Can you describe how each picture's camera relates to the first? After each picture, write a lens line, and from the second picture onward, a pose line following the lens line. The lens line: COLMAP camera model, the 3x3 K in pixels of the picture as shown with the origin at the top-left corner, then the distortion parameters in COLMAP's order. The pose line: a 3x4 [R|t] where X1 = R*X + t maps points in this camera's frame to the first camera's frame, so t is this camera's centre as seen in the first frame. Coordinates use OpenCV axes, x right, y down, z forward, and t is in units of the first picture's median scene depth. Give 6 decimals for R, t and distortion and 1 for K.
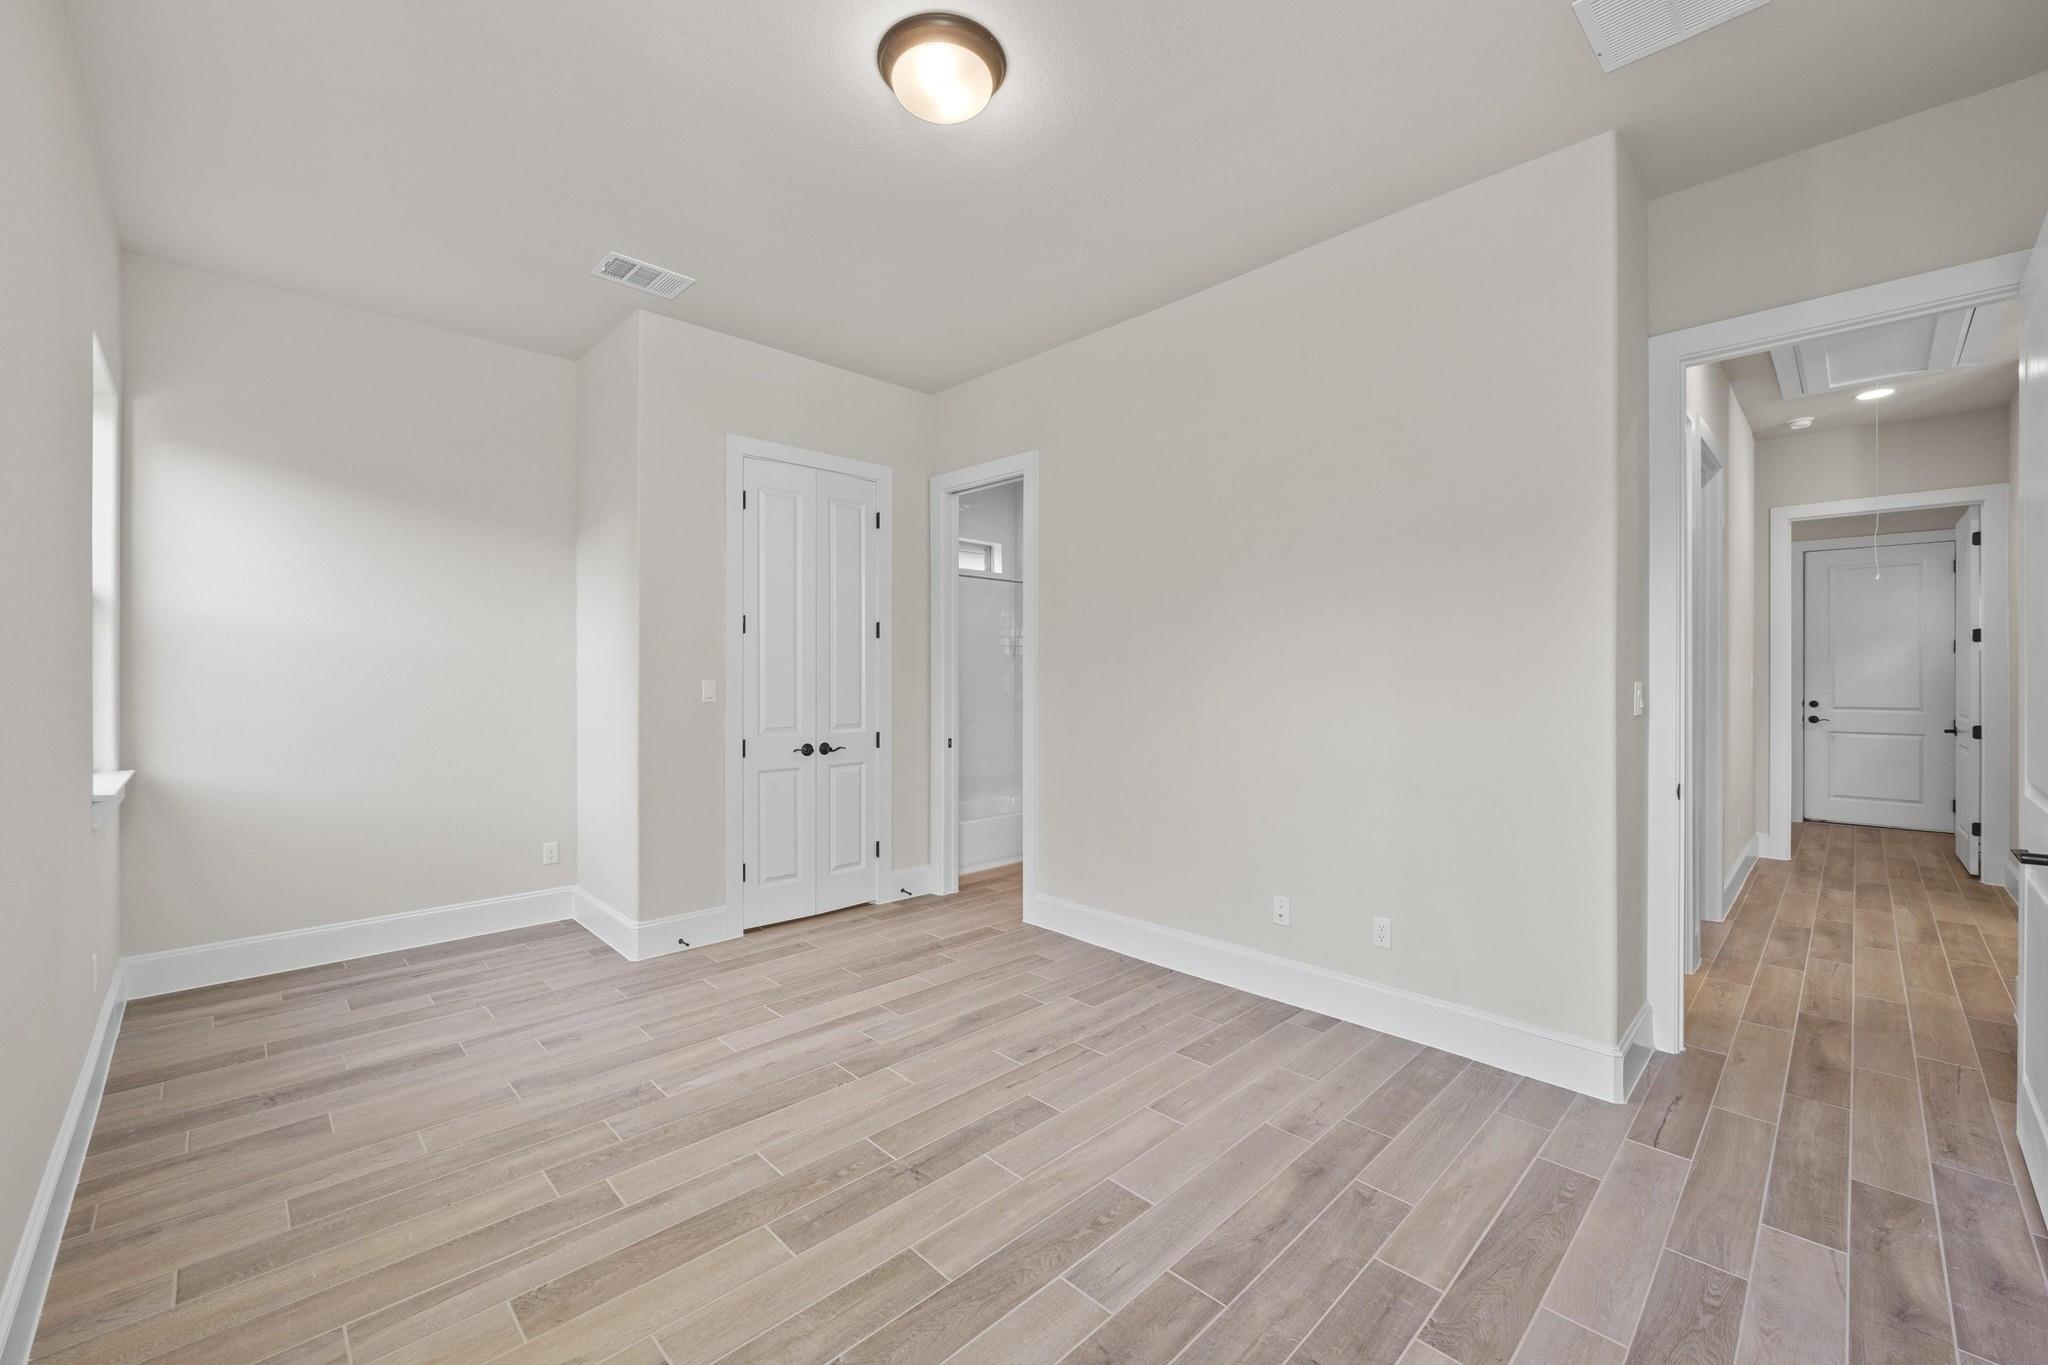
lens RADIAL K [[817.4, 0, 1032.0], [0, 817.4, 673.6], [0, 0, 1]] dist [-0.005000, -0.000097]
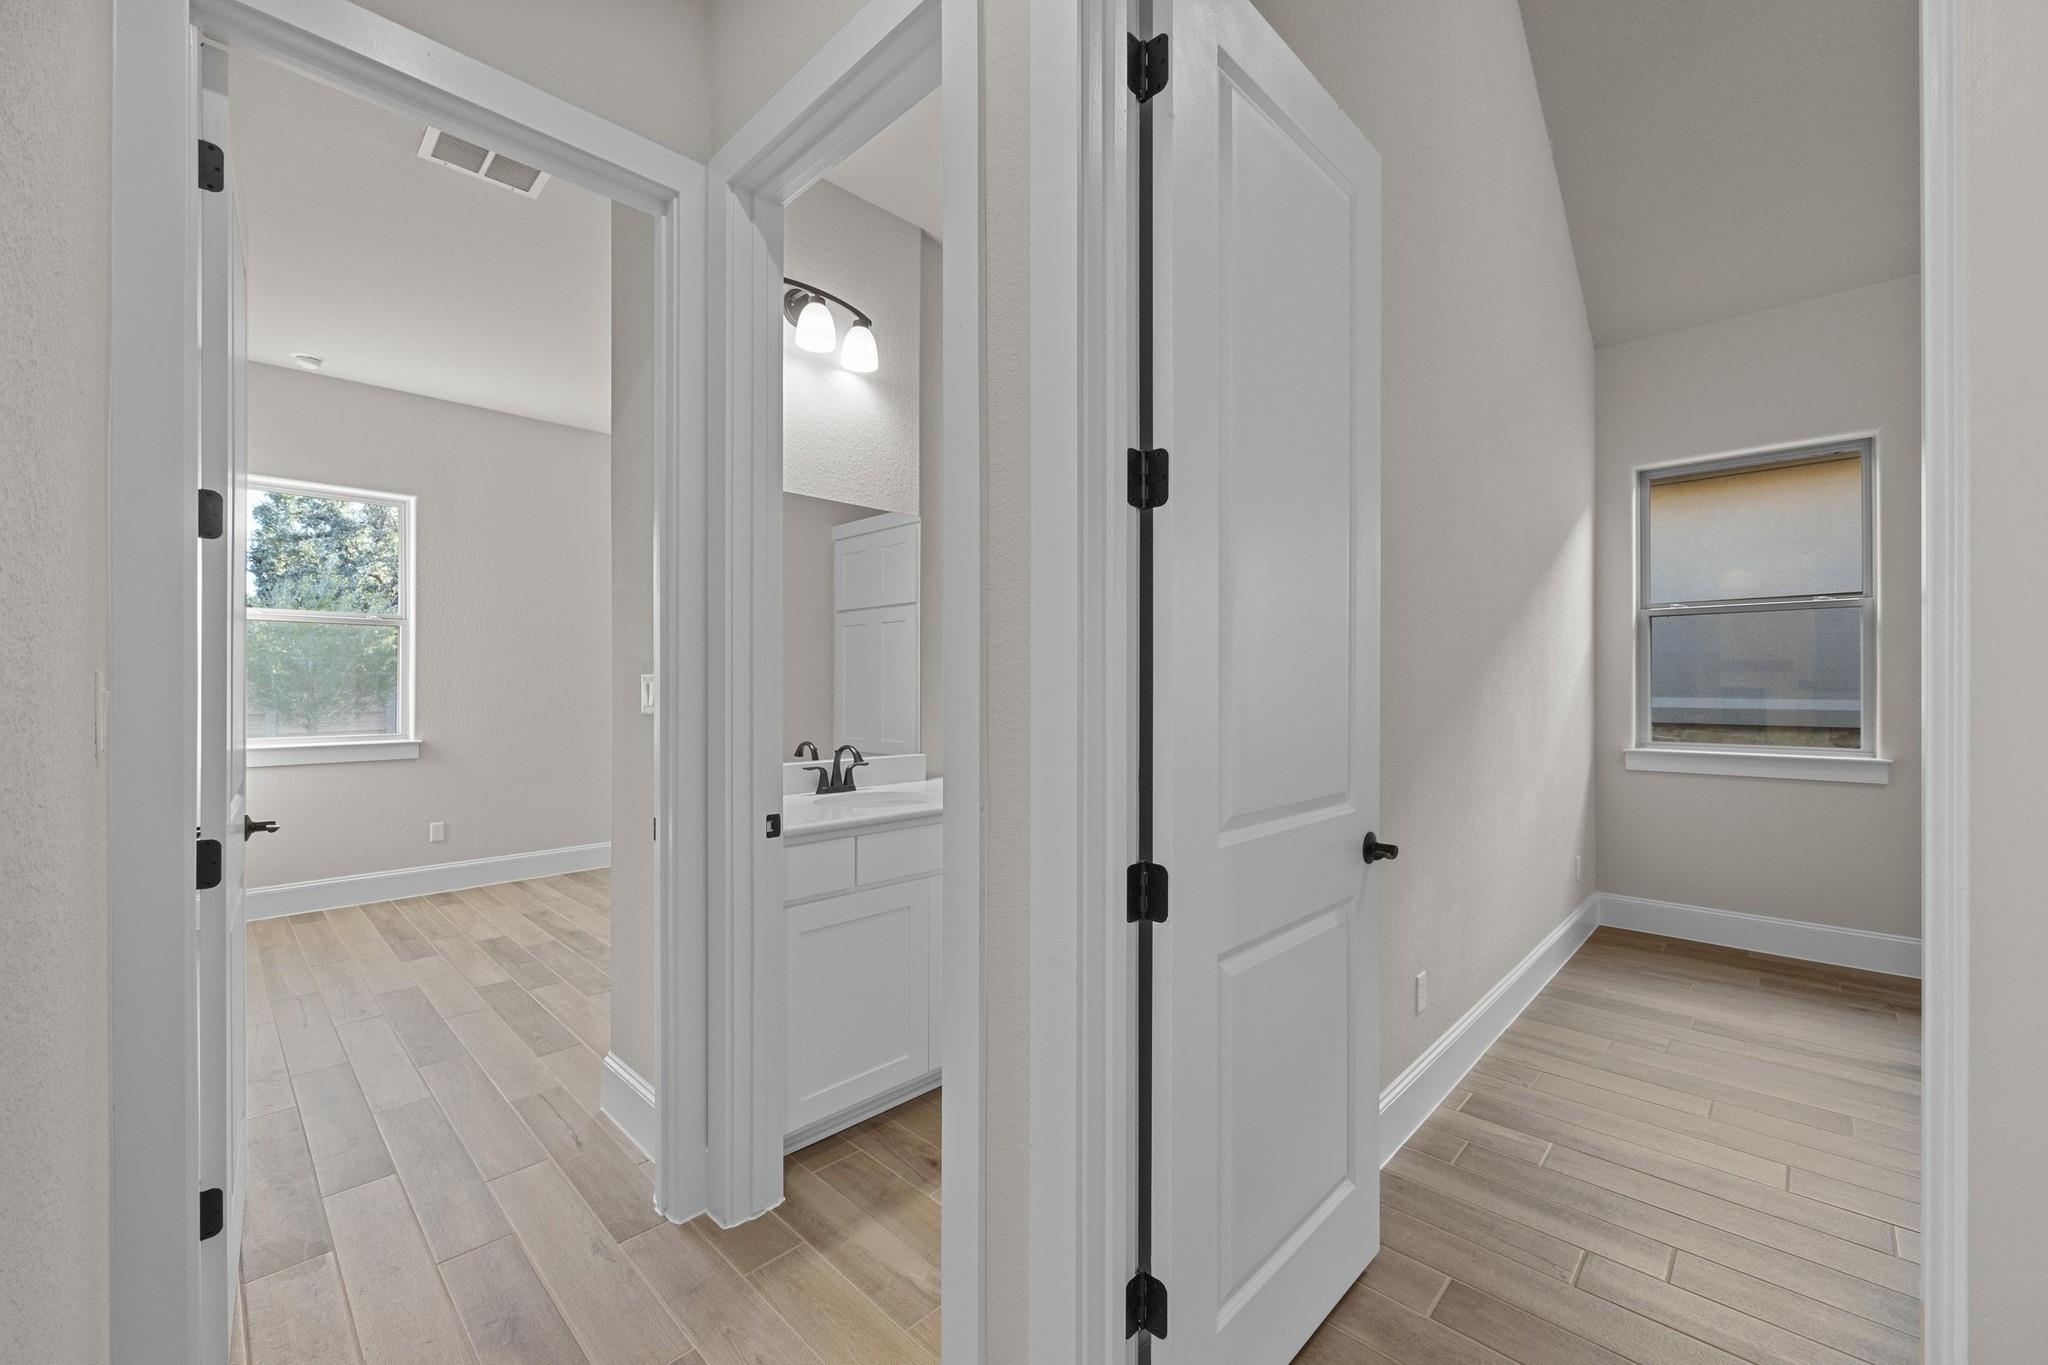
lens RADIAL K [[817.4, 0, 1006.0], [0, 817.4, 681.8], [0, 0, 1]] dist [-0.005000, -0.000097]
pose [[0.007159, -0.005873, -0.999957, 1.341822], [0.004208, 0.999974, -0.005843, 0.021681], [0.999966, -0.004166, 0.007184, 1.162284]]
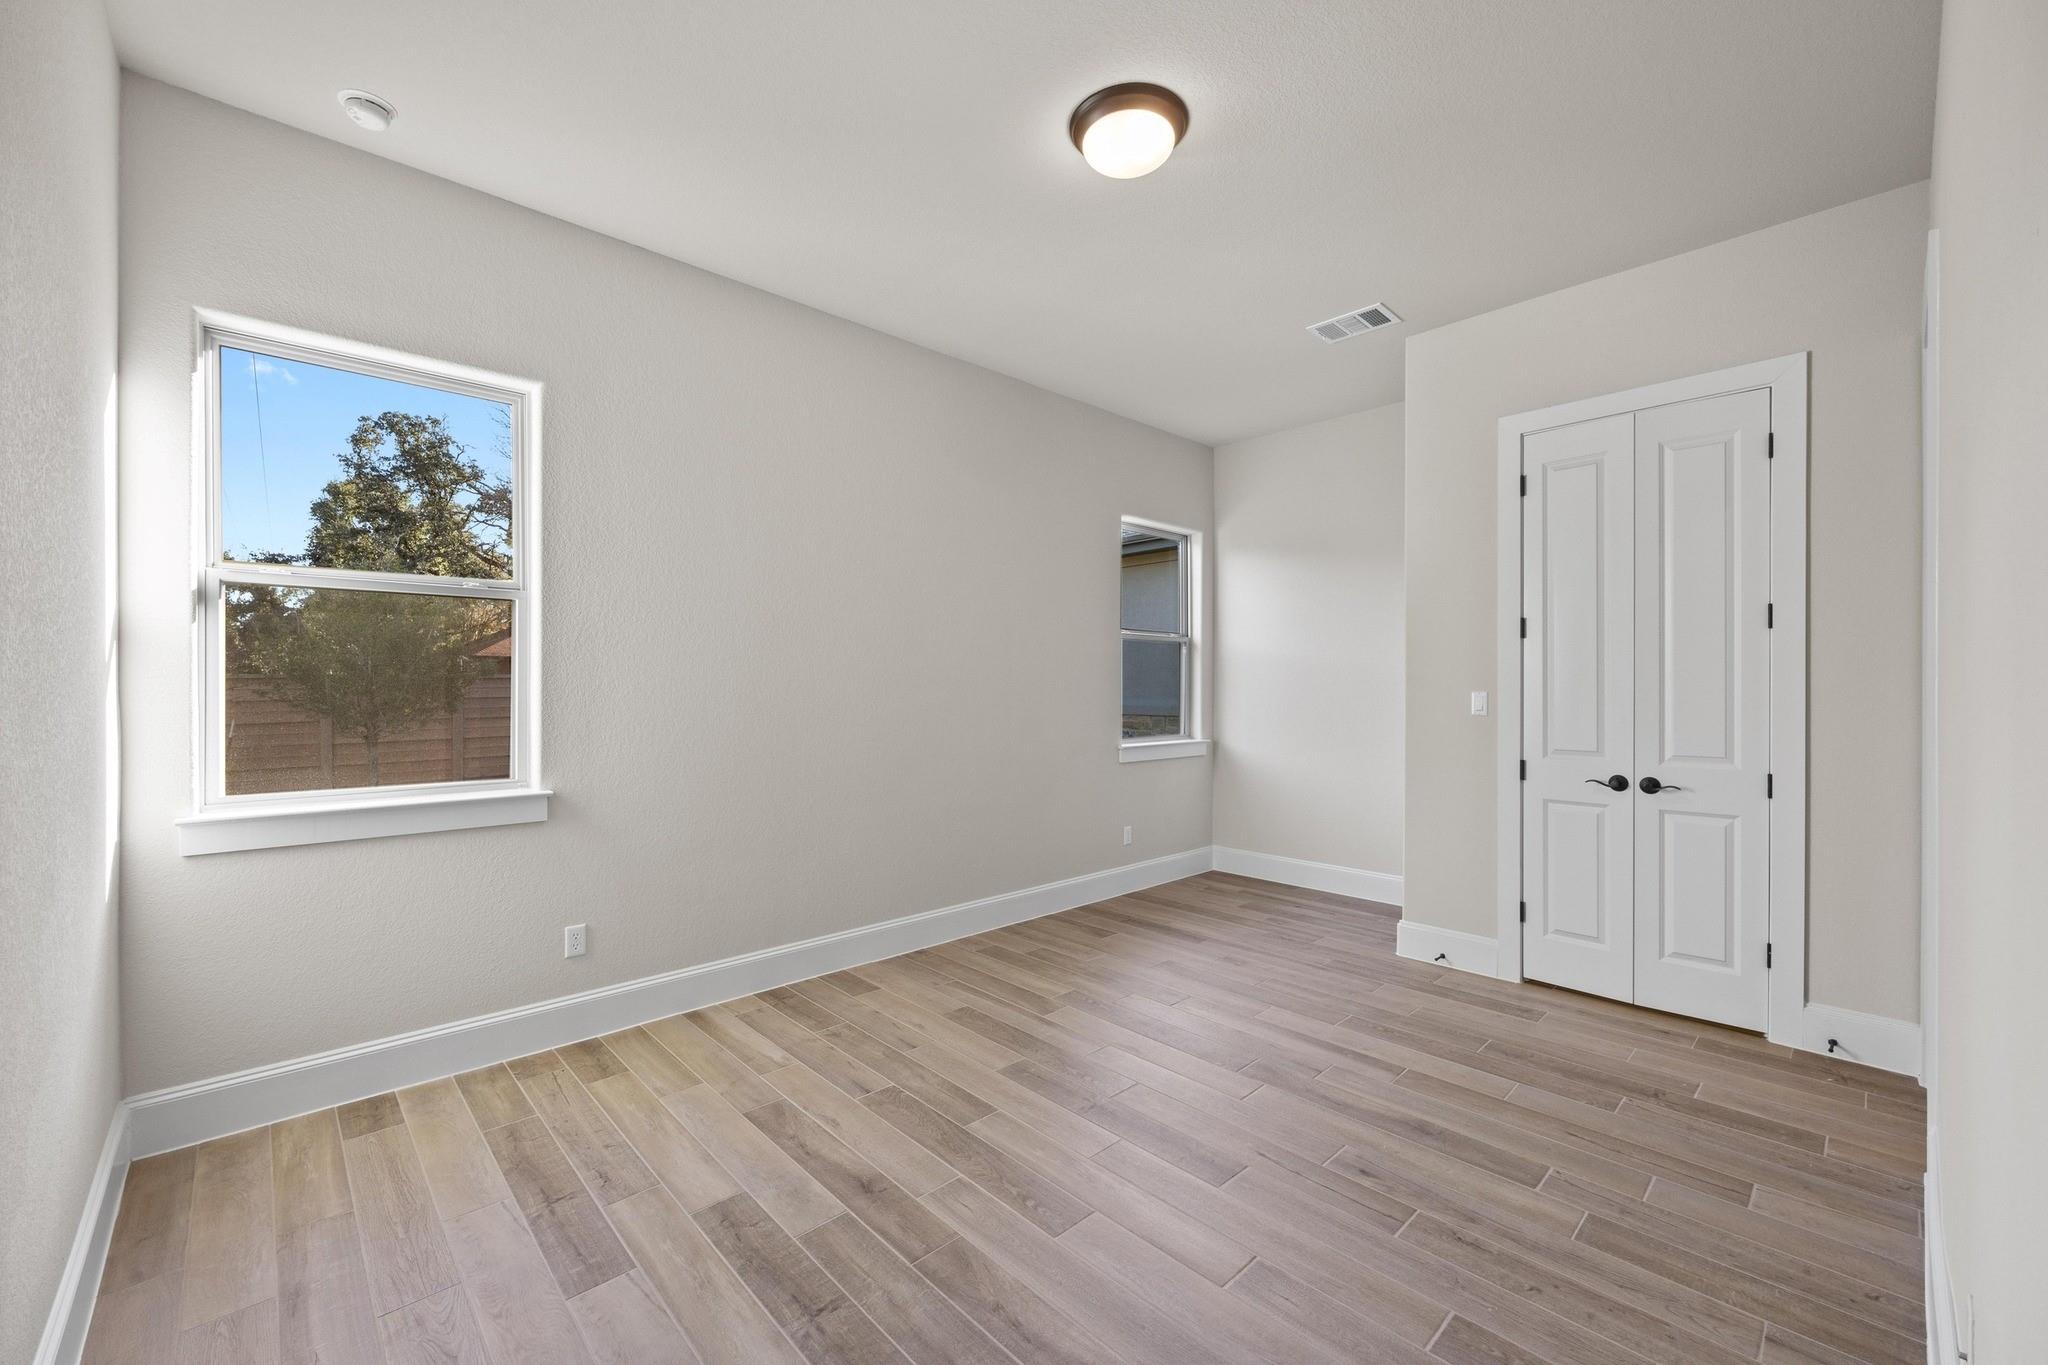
lens RADIAL K [[817.4, 0, 1002.1], [0, 817.4, 688.7], [0, 0, 1]] dist [-0.005000, -0.000097]
pose [[-0.039058, 0.001692, -0.999235, 0.702132], [0.002411, 0.999996, 0.001599, 0.002575], [0.999234, -0.002347, -0.039062, 0.619300]]
